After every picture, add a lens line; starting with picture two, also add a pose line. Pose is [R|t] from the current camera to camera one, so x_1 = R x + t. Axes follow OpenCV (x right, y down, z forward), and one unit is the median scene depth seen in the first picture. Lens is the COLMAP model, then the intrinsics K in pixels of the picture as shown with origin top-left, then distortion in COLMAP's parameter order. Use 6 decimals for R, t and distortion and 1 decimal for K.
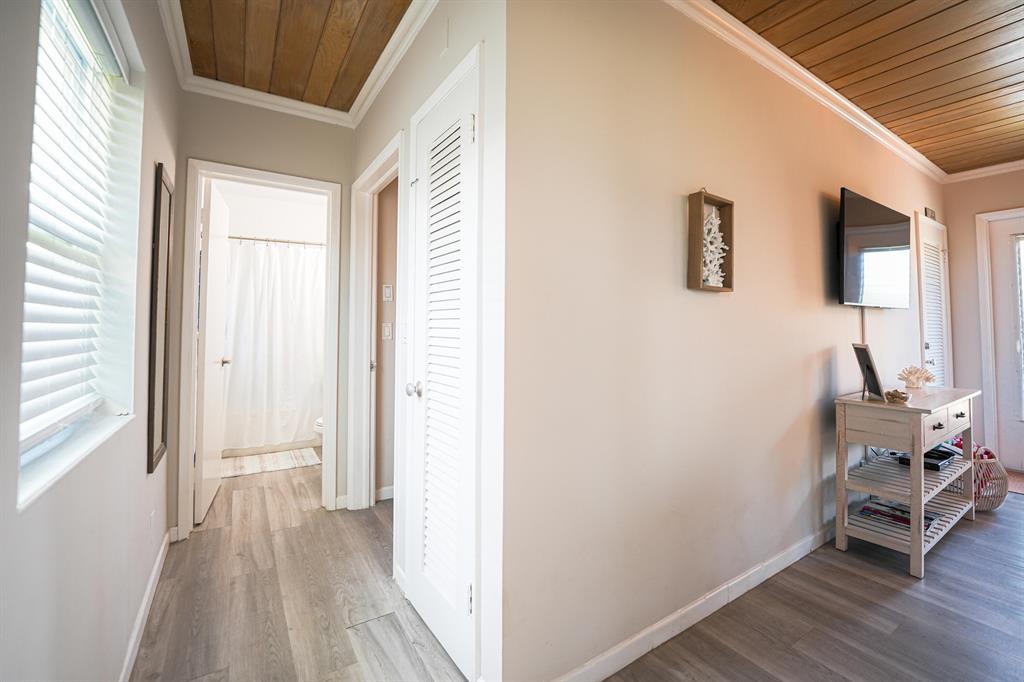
lens RADIAL K [[427.4, 0, 501.7], [0, 427.4, 309.2], [0, 0, 1]] dist [-0.024571, 0.001153]
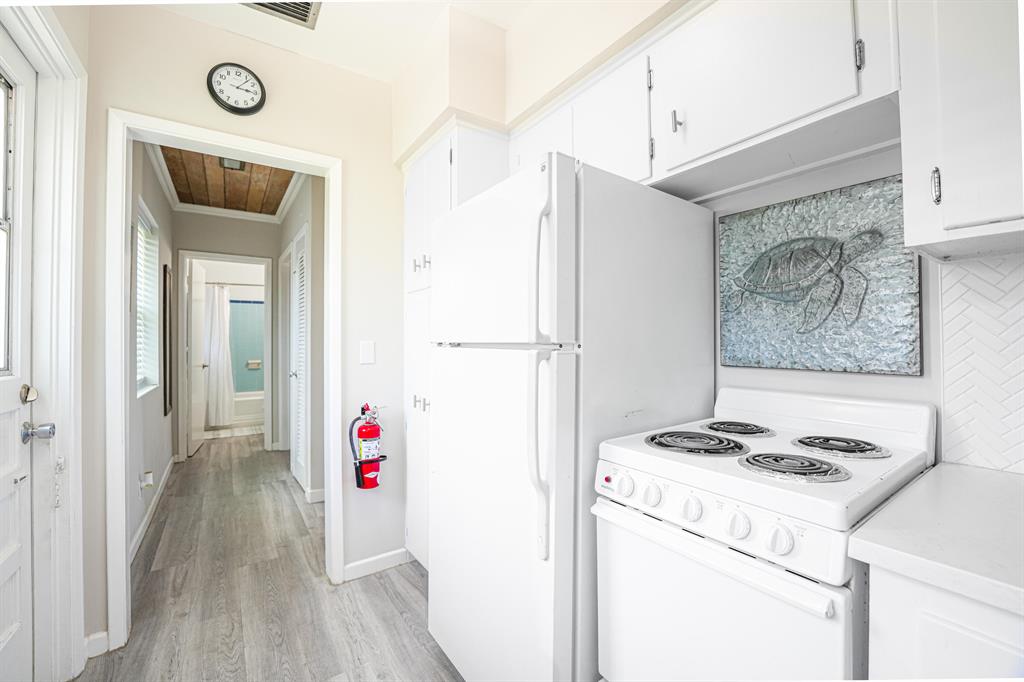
lens RADIAL K [[423.3, 0, 509.1], [0, 423.3, 340.7], [0, 0, 1]] dist [-0.028927, 0.003841]
pose [[0.999311, -0.002284, 0.037053, 0.573662], [0.000893, 0.999296, 0.037507, -0.037887], [-0.037113, -0.037448, 0.998609, -0.806541]]
